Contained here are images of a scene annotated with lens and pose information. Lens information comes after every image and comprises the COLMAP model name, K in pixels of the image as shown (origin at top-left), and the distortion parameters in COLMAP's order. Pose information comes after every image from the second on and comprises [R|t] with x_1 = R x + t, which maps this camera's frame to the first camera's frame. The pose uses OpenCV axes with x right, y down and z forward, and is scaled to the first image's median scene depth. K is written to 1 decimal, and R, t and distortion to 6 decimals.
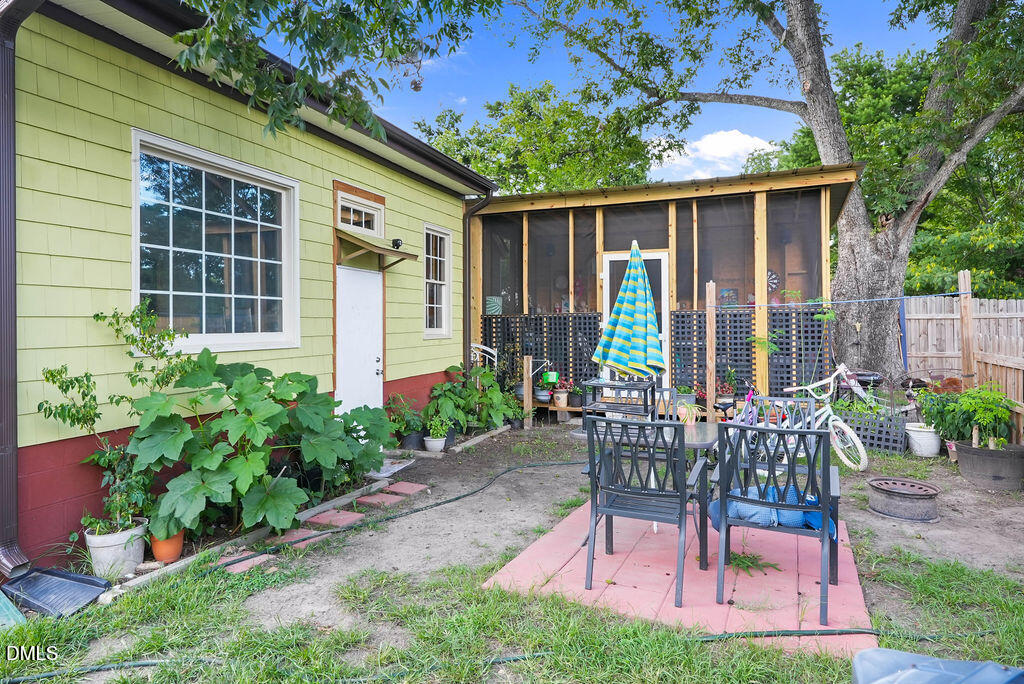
lens RADIAL K [[612.2, 0, 512.7], [0, 612.2, 332.6], [0, 0, 1]] dist [-0.003155, -0.000433]
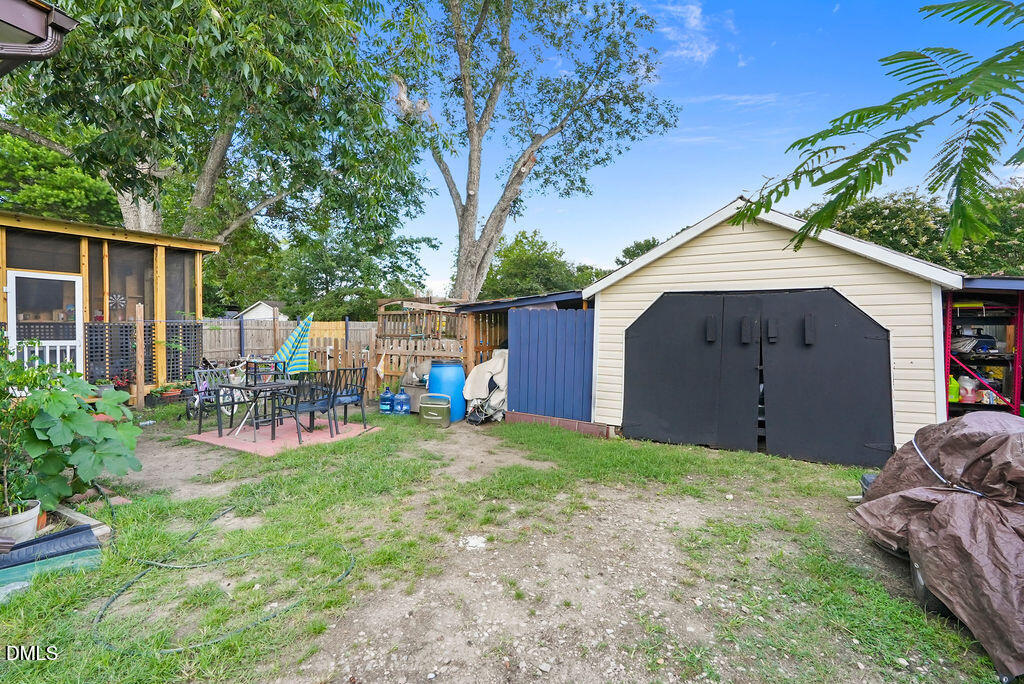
lens RADIAL K [[473.2, 0, 512.0], [0, 473.2, 342.3], [0, 0, 1]] dist [-0.009177, 0.002127]
pose [[0.143511, -0.018214, 0.989481, -0.631364], [0.013567, 0.999773, 0.016436, 0.002117], [-0.989556, 0.011066, 0.143725, -0.030269]]
